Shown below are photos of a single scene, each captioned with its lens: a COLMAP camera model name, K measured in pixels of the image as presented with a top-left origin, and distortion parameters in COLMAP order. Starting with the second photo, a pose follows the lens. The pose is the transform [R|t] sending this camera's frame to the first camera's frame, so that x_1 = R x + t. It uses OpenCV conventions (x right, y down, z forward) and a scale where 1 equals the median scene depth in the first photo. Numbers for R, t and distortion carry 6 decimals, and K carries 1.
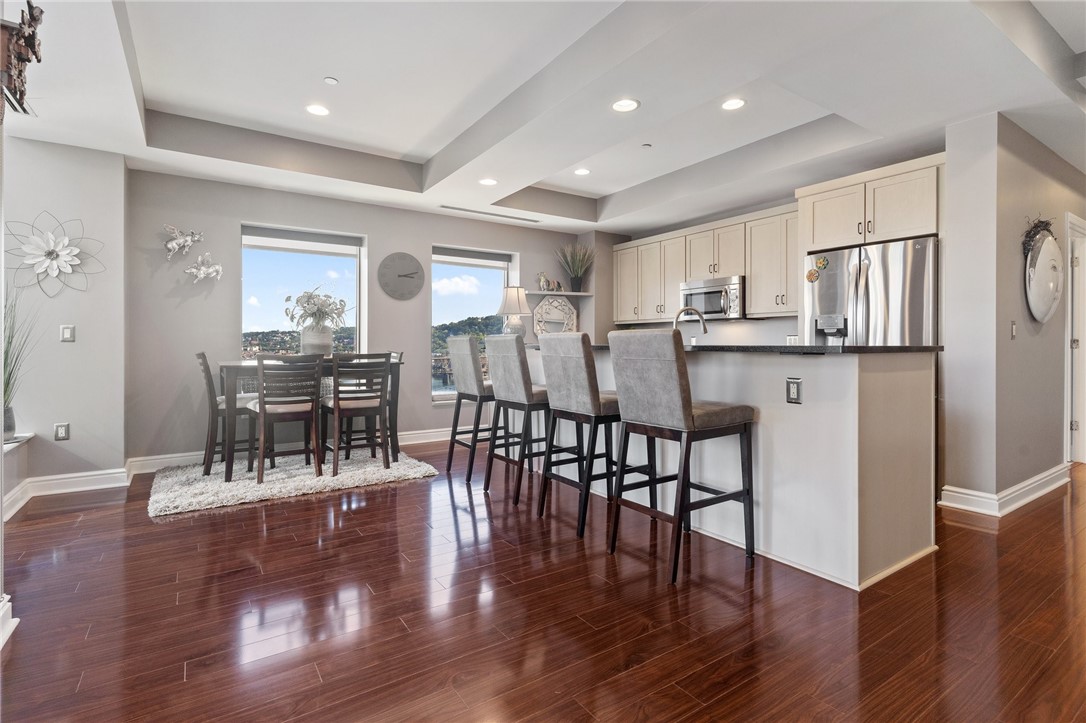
lens RADIAL K [[525.5, 0, 541.6], [0, 525.5, 340.3], [0, 0, 1]] dist [-0.003727, 0.000342]
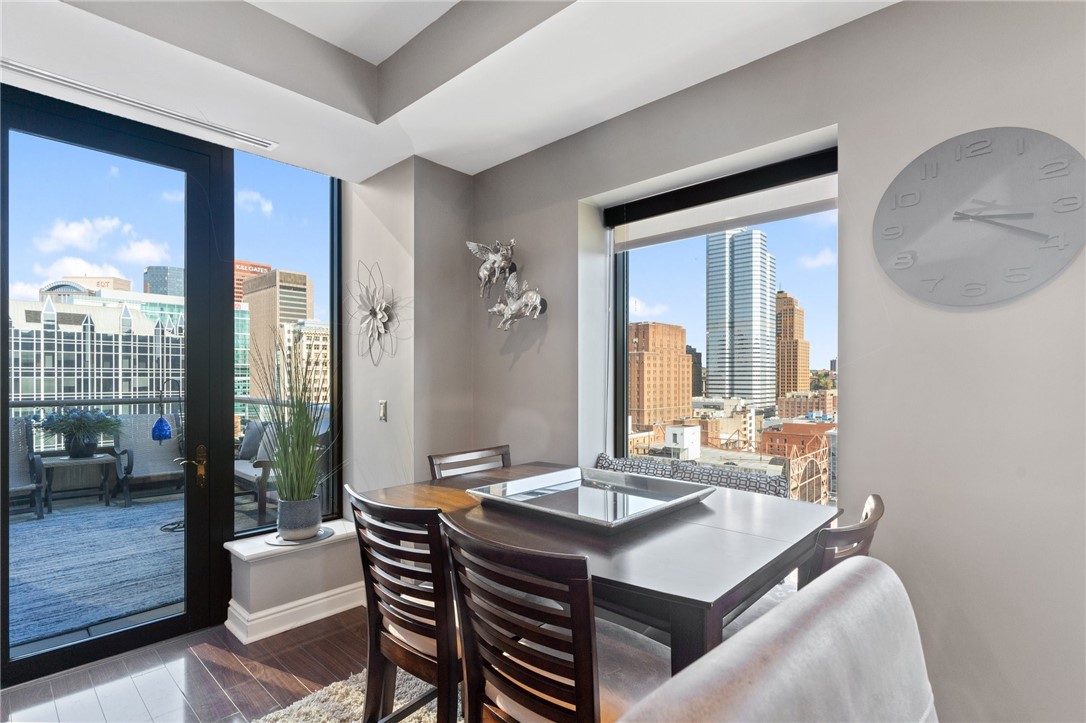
lens RADIAL K [[521.6, 0, 545.2], [0, 521.6, 376.5], [0, 0, 1]] dist [0.016716, -0.020543]
pose [[0.229029, -0.003200, -0.973414, -0.063176], [0.005205, 0.999984, -0.002063, -0.044652], [0.973406, -0.004594, 0.229042, 0.771035]]
